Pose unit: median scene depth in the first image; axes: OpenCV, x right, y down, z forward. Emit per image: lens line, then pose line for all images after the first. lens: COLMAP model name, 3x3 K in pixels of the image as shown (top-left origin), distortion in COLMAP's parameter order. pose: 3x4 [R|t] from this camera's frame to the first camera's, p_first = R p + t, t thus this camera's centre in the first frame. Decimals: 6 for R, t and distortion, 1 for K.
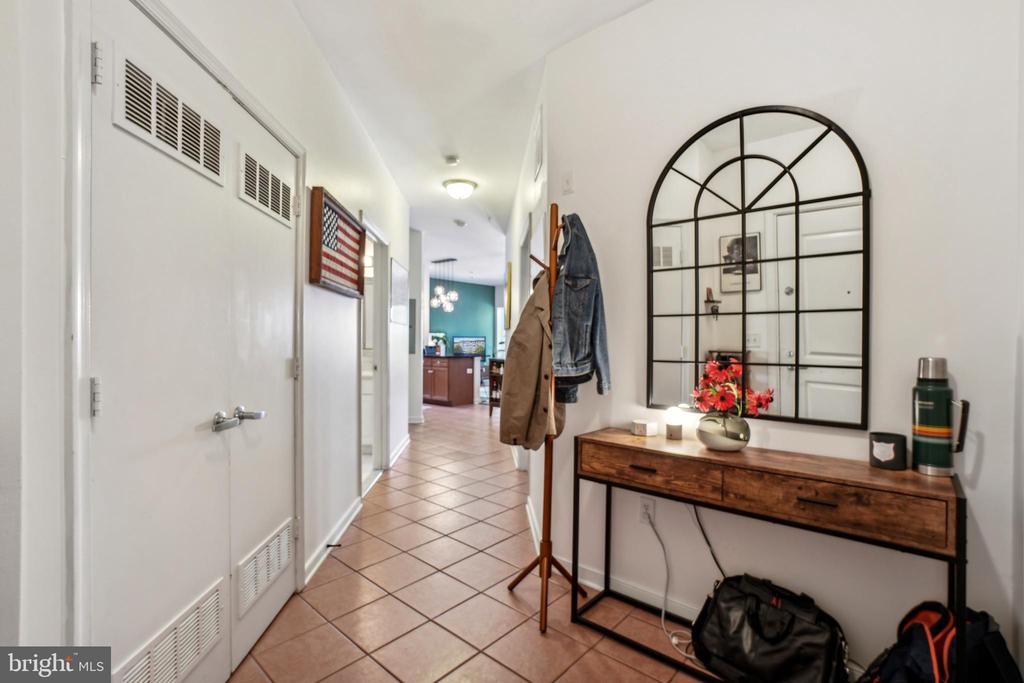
lens RADIAL K [[477.8, 0, 513.2], [0, 477.8, 346.5], [0, 0, 1]] dist [-0.032975, 0.000378]
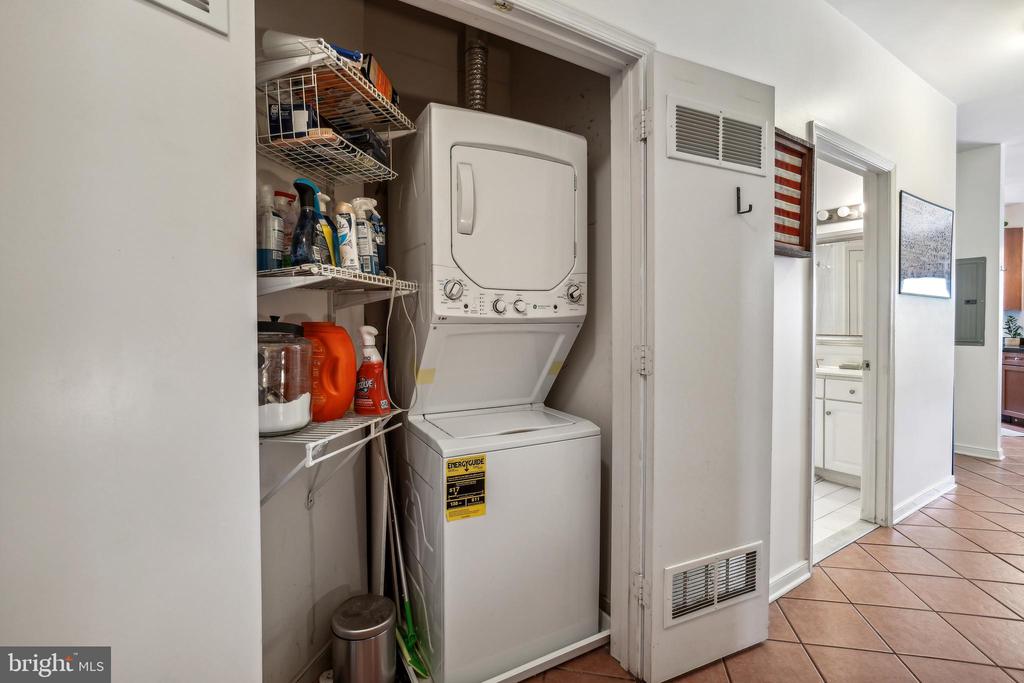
lens RADIAL K [[465.9, 0, 512.0], [0, 465.9, 341.5], [0, 0, 1]] dist [-0.000742, -0.000061]
pose [[0.493291, 0.006224, -0.869842, 0.021240], [0.000278, 0.999973, 0.007313, 0.006123], [0.869864, -0.003849, 0.493276, 0.207187]]
